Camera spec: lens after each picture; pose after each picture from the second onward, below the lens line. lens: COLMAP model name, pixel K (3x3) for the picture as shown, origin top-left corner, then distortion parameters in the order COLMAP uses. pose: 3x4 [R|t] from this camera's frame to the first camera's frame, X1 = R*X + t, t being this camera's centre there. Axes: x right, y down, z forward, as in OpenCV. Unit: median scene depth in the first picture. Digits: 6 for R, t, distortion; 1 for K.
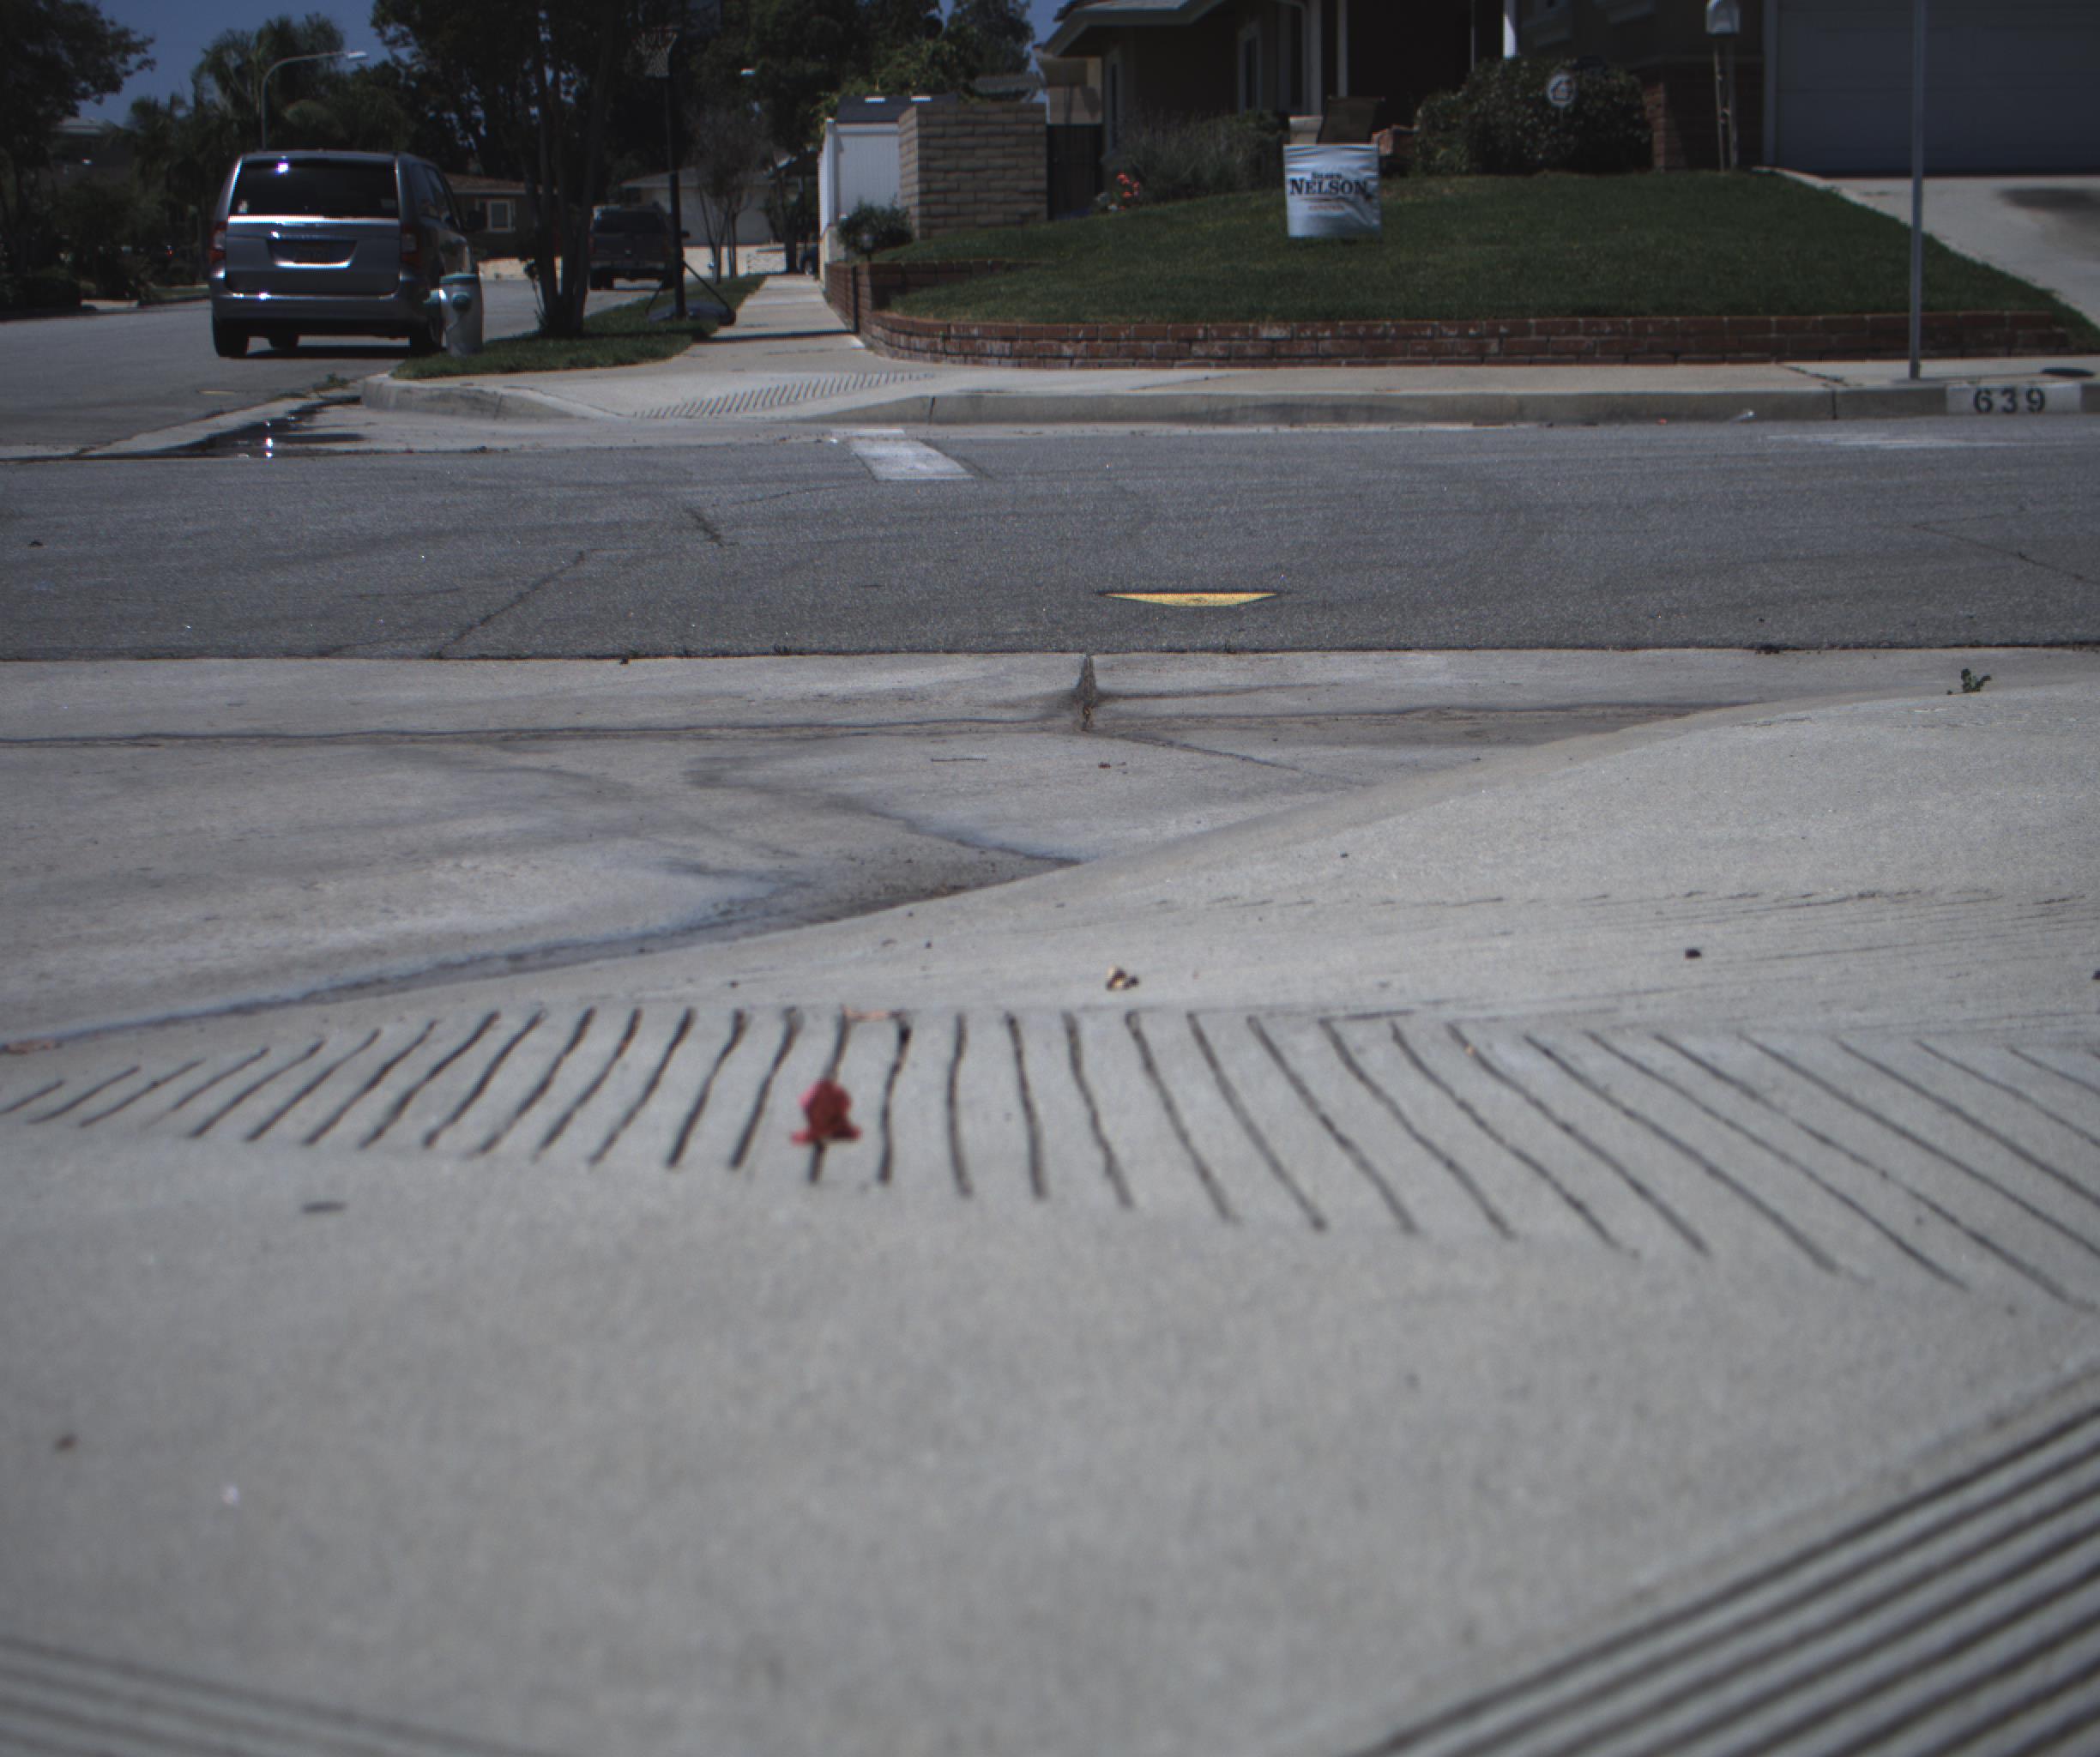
lens RADIAL K [[3904.5, 0, 1022.7], [0, 3904.5, 845.0], [0, 0, 1]] dist [-0.179094, 0.930713]
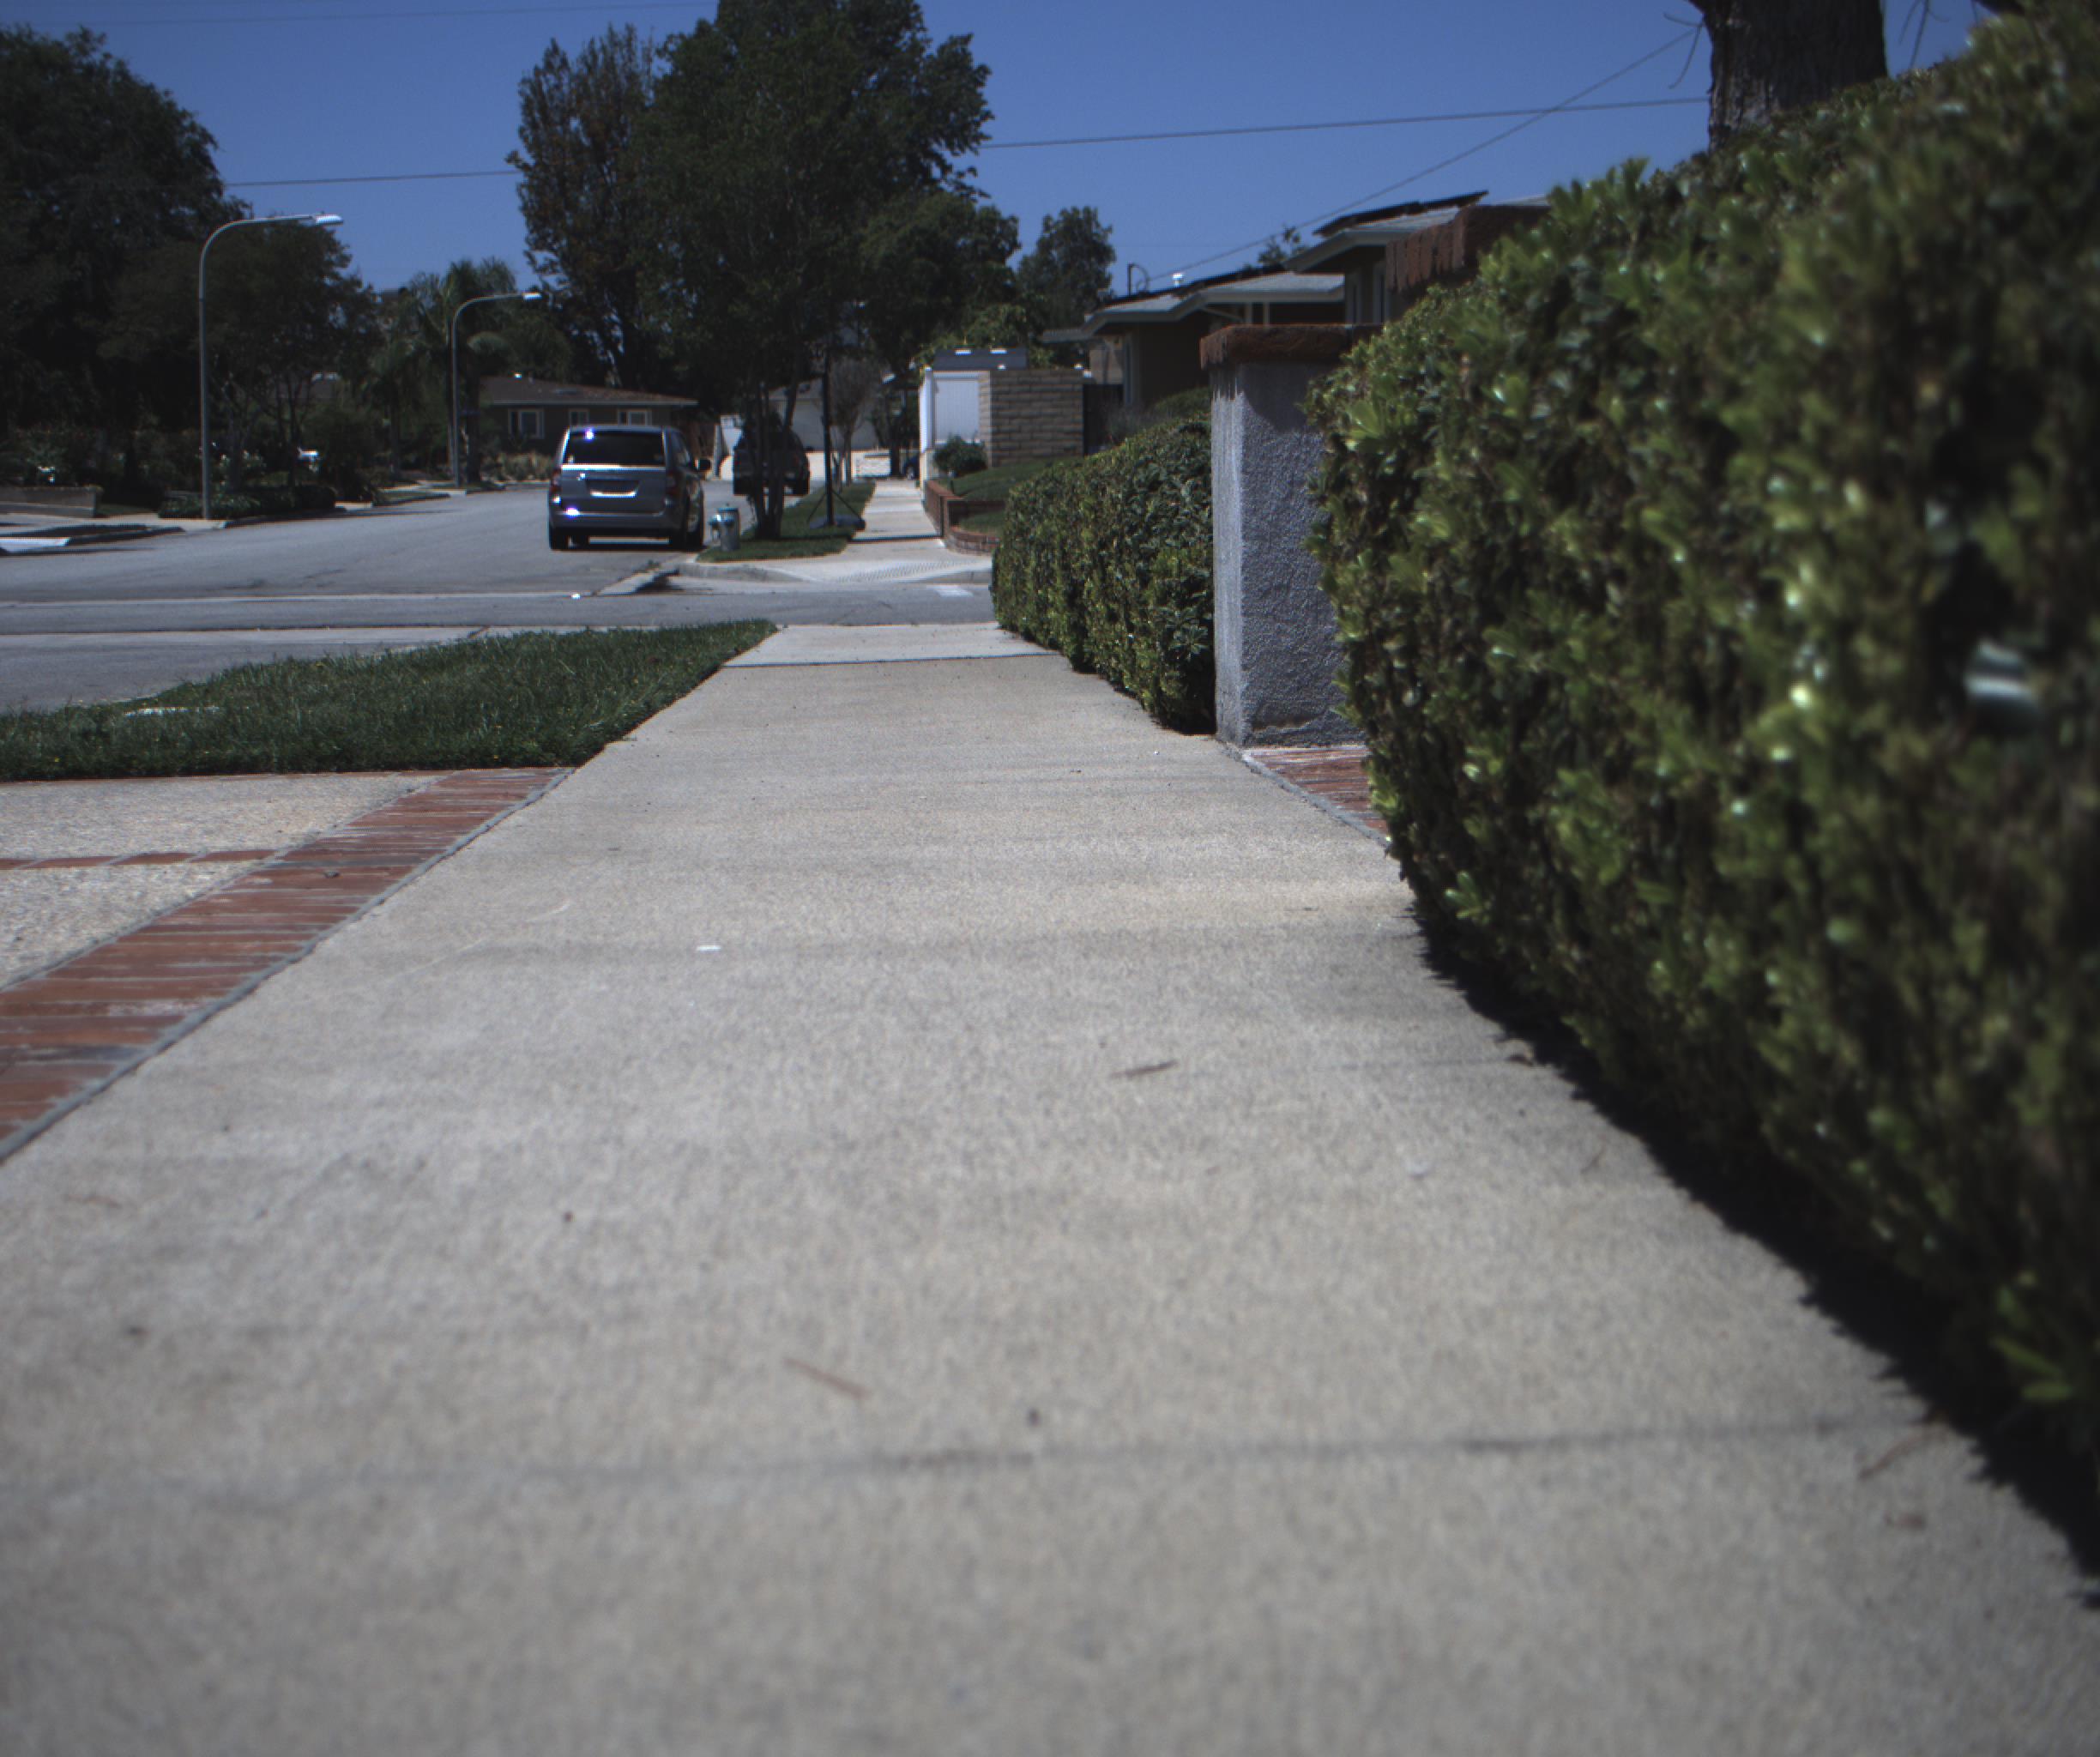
lens RADIAL K [[3904.5, 0, 1022.7], [0, 3904.5, 845.0], [0, 0, 1]] dist [-0.179094, 0.930713]
pose [[0.999684, 0.003618, -0.024883, 0.032810], [-0.004826, 0.998804, -0.048657, 0.078892], [0.024677, 0.048762, 0.998506, -0.640834]]
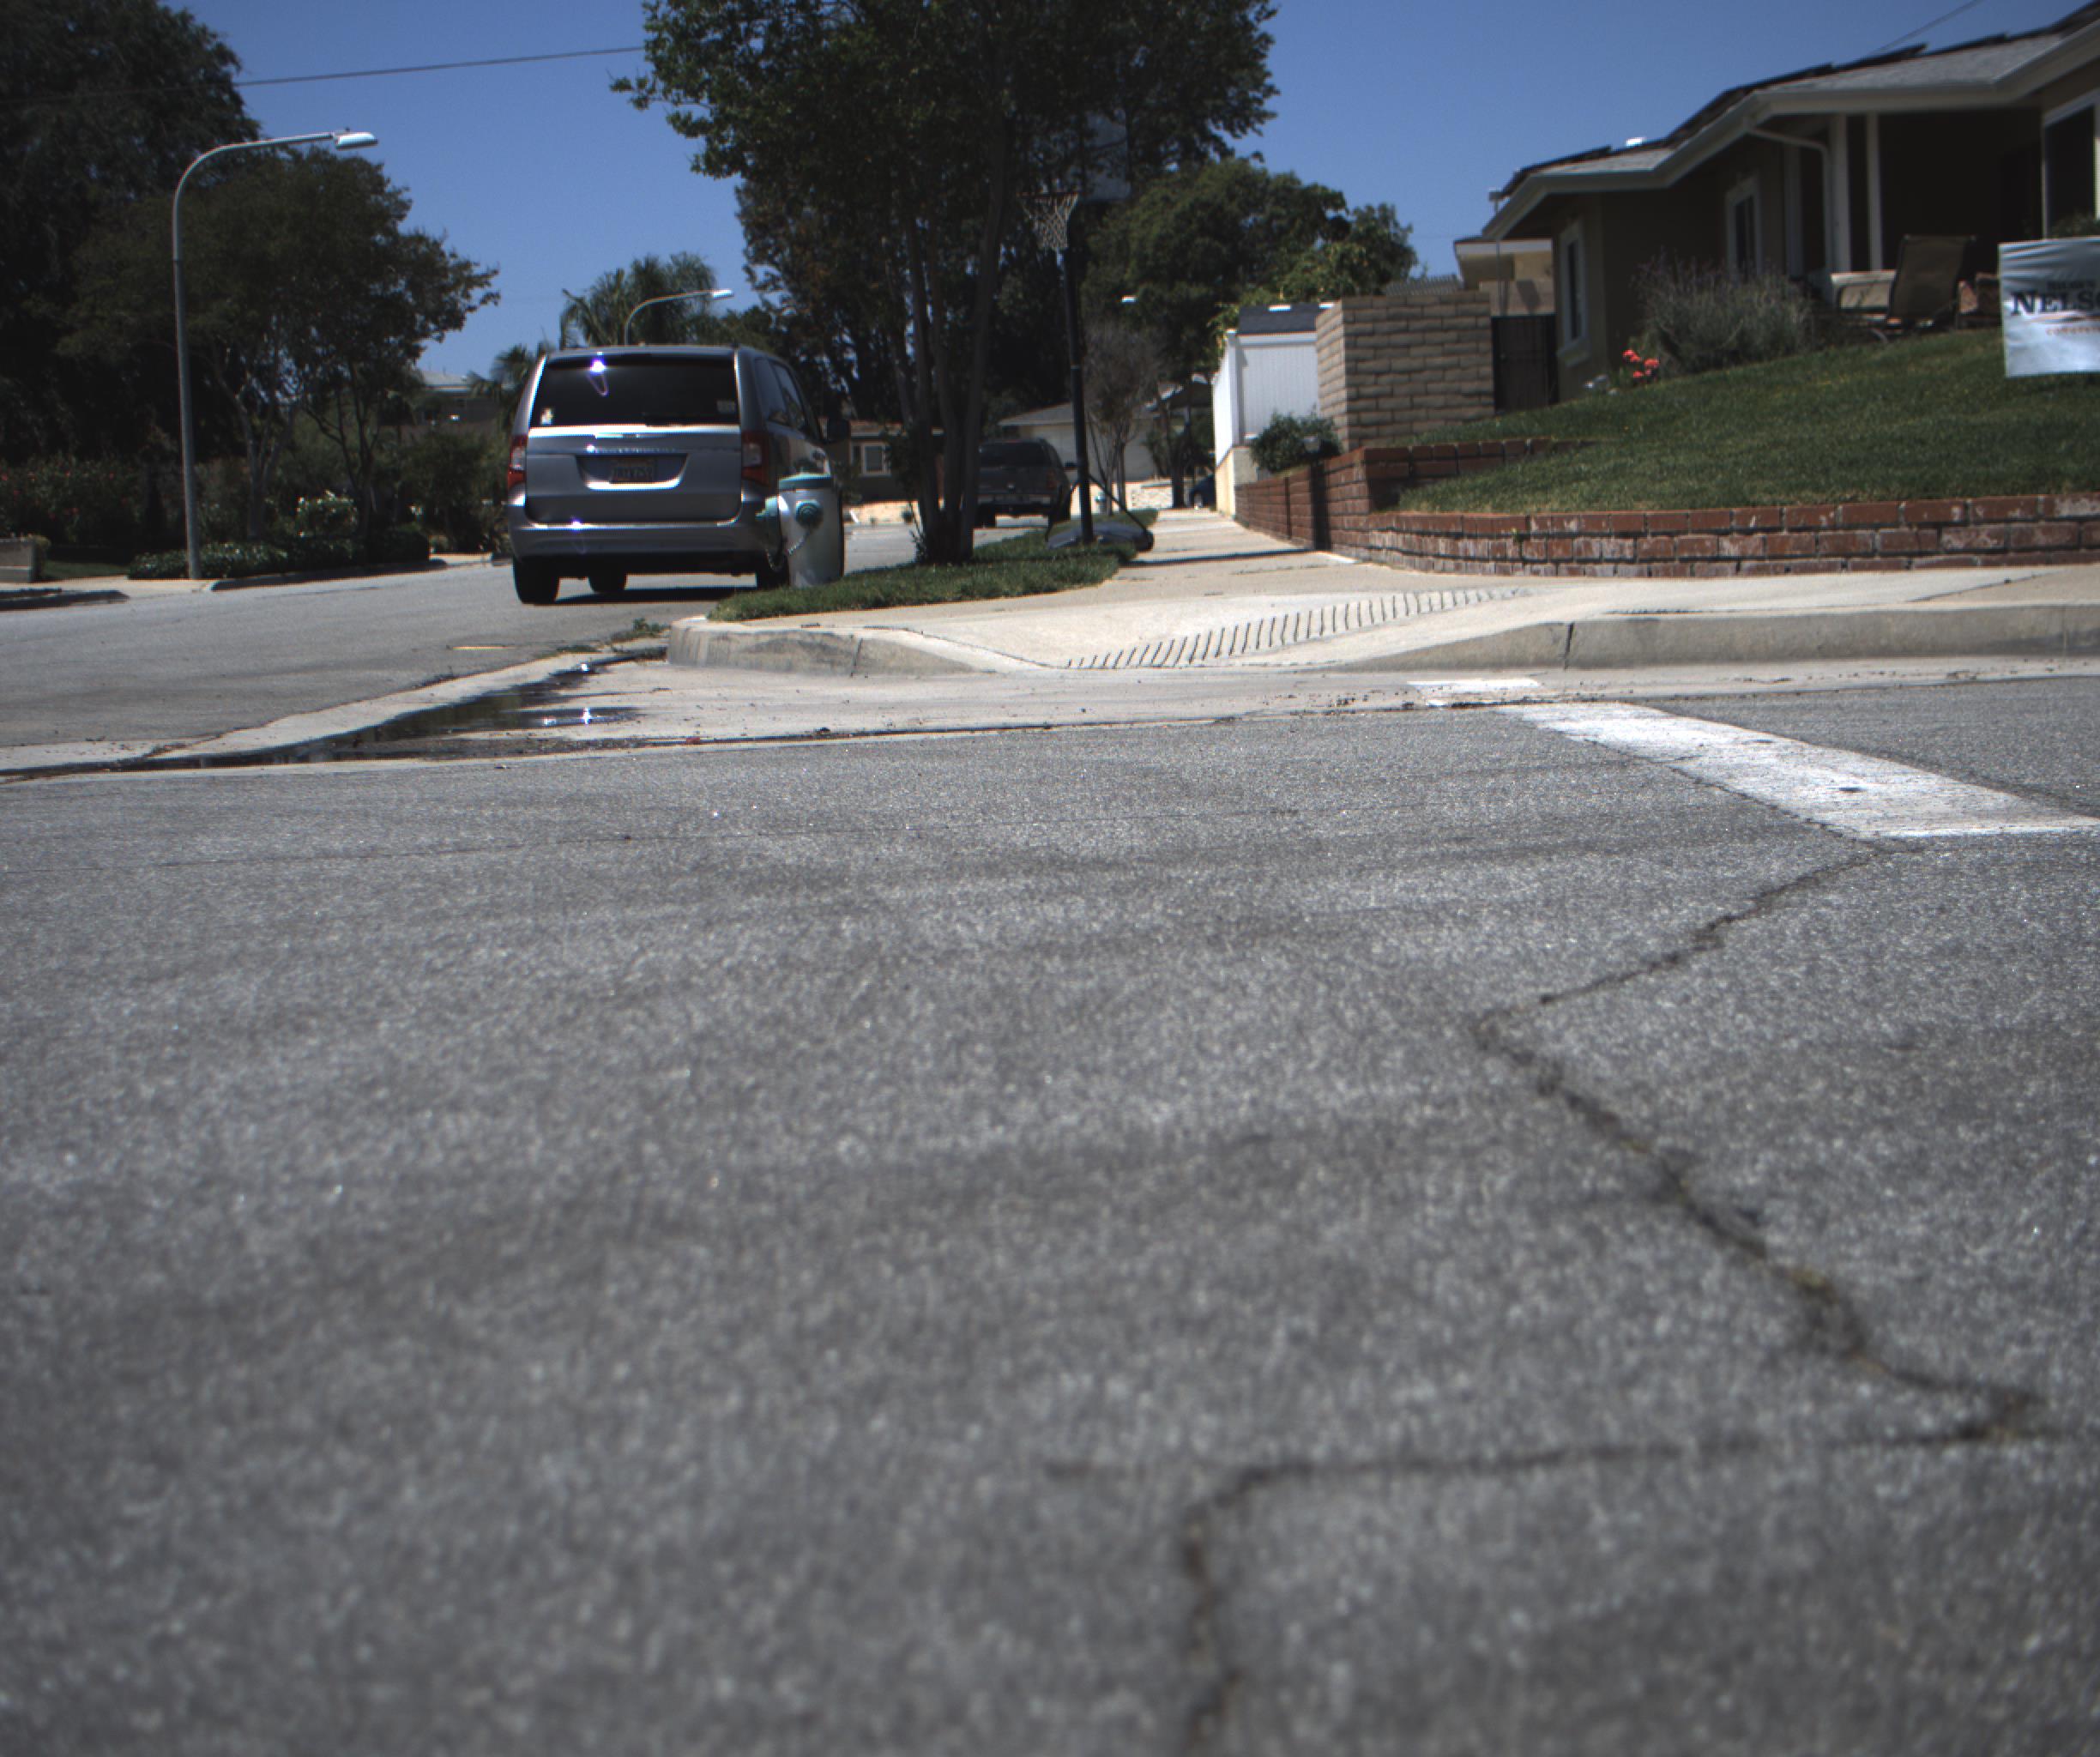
lens RADIAL K [[3904.5, 0, 1022.7], [0, 3904.5, 845.0], [0, 0, 1]] dist [-0.179094, 0.930713]
pose [[0.994952, -0.023737, -0.097506, -0.026848], [0.017725, 0.997914, -0.062072, -0.024523], [0.098776, 0.060030, 0.993297, 0.215566]]
